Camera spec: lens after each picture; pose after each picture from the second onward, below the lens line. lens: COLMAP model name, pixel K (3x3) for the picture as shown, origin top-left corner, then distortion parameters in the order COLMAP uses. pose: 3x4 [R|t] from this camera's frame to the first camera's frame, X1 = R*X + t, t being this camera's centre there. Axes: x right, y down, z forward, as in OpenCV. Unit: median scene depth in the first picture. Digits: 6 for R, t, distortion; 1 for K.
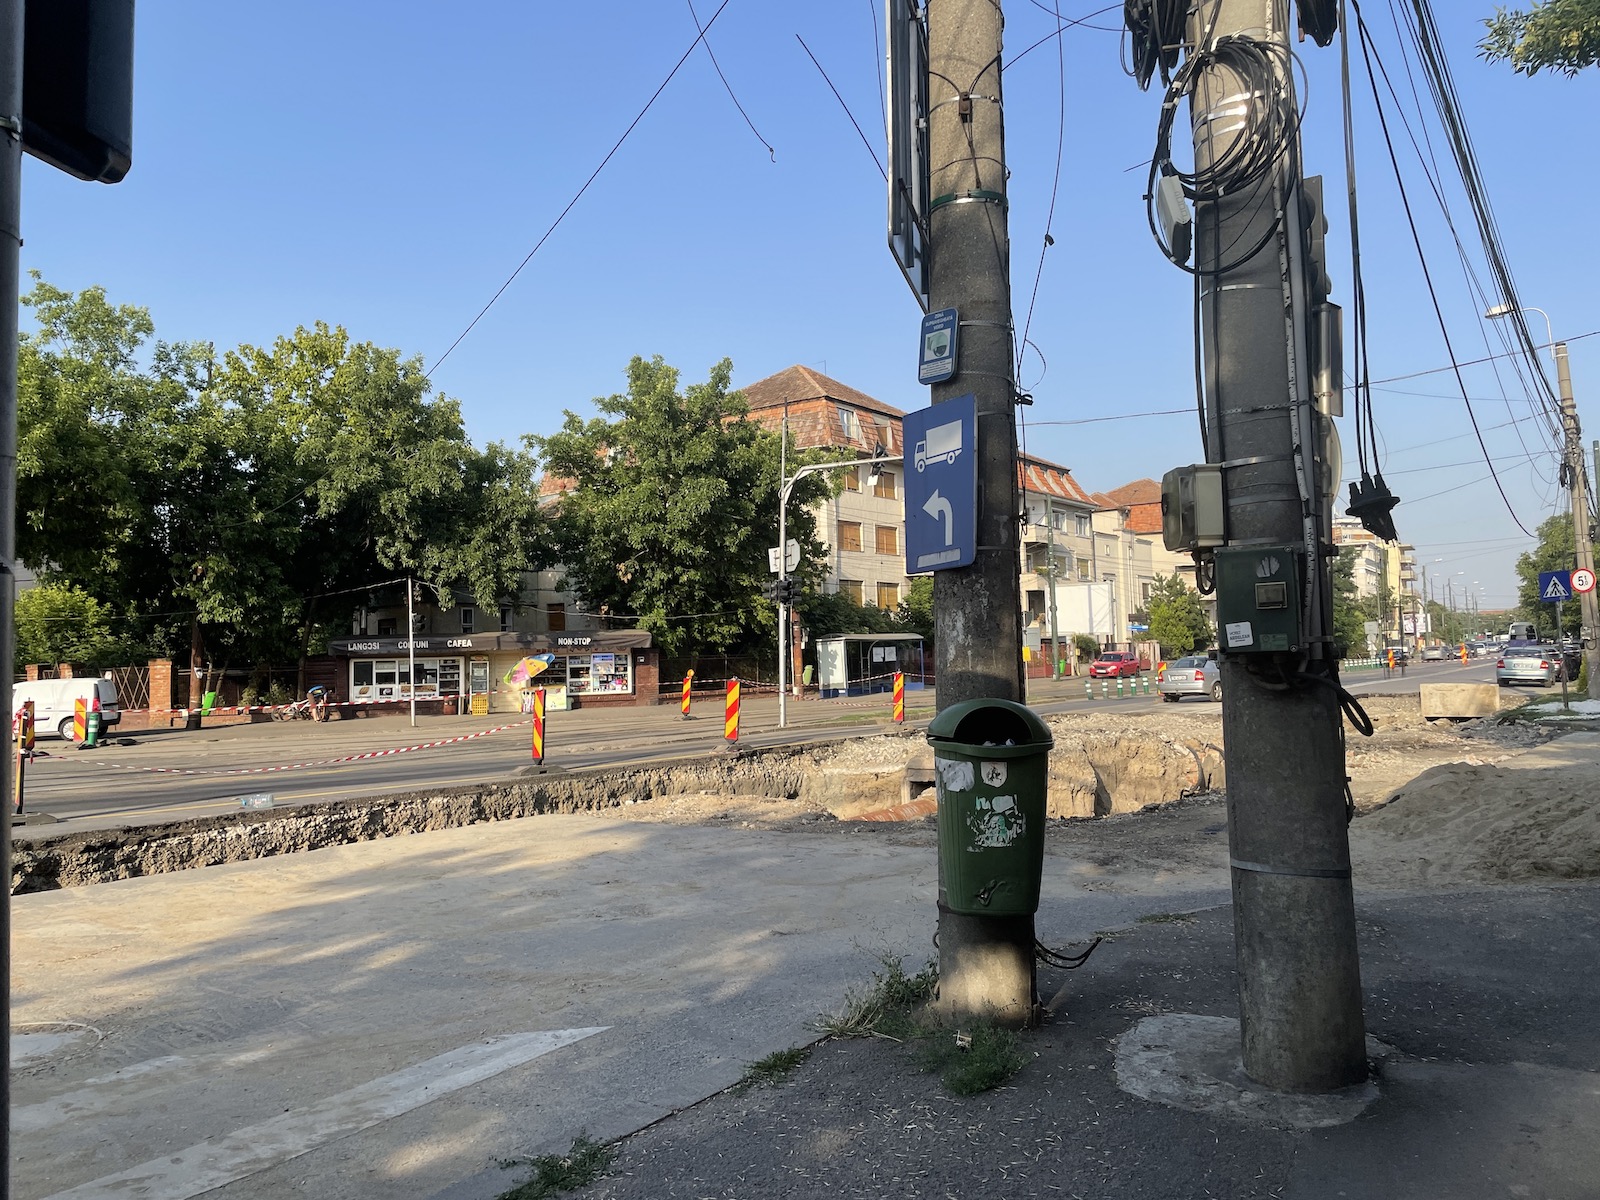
lens RADIAL K [[1215.1, 0, 802.4], [0, 1215.1, 598.3], [0, 0, 1]] dist [0.055178, -0.035386]
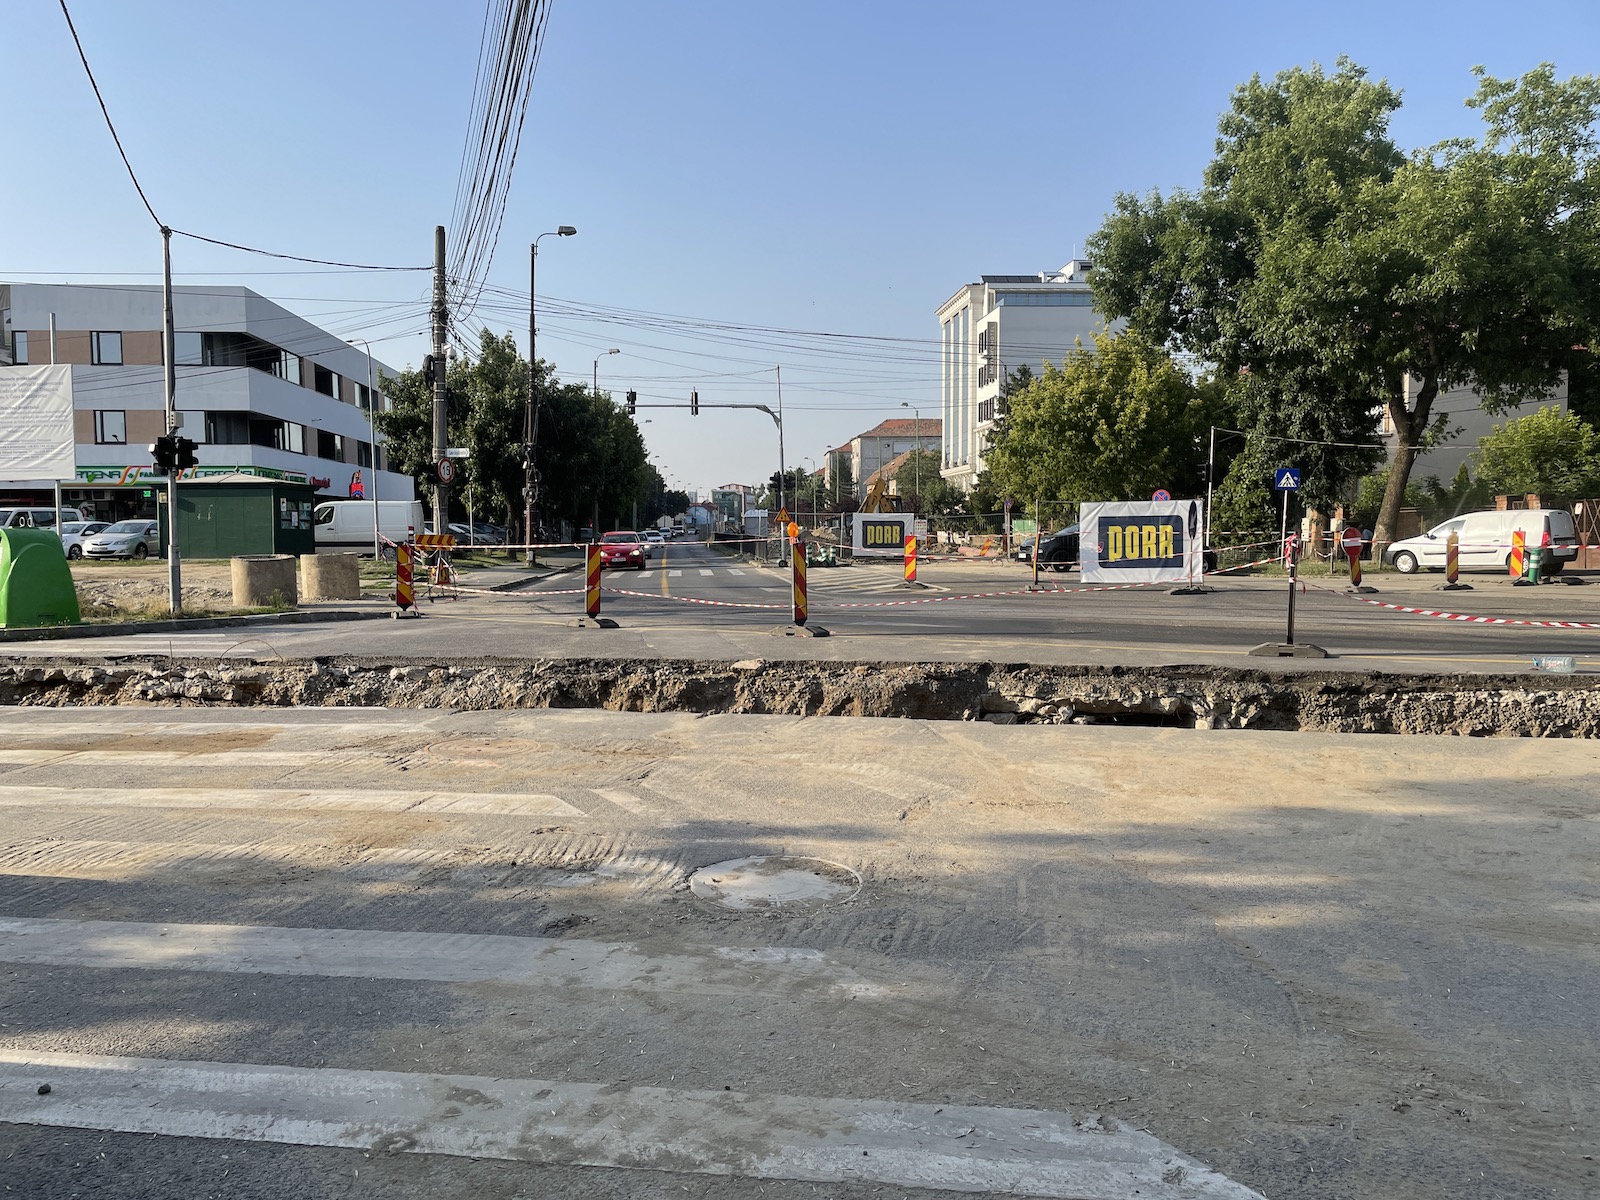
lens RADIAL K [[1215.1, 0, 799.9], [0, 1215.1, 593.0], [0, 0, 1]] dist [0.055178, -0.035386]
pose [[0.413806, 0.071862, -0.907524, 0.077107], [0.046204, 0.993937, 0.099772, 0.021846], [0.909192, -0.083217, 0.407977, 0.270750]]
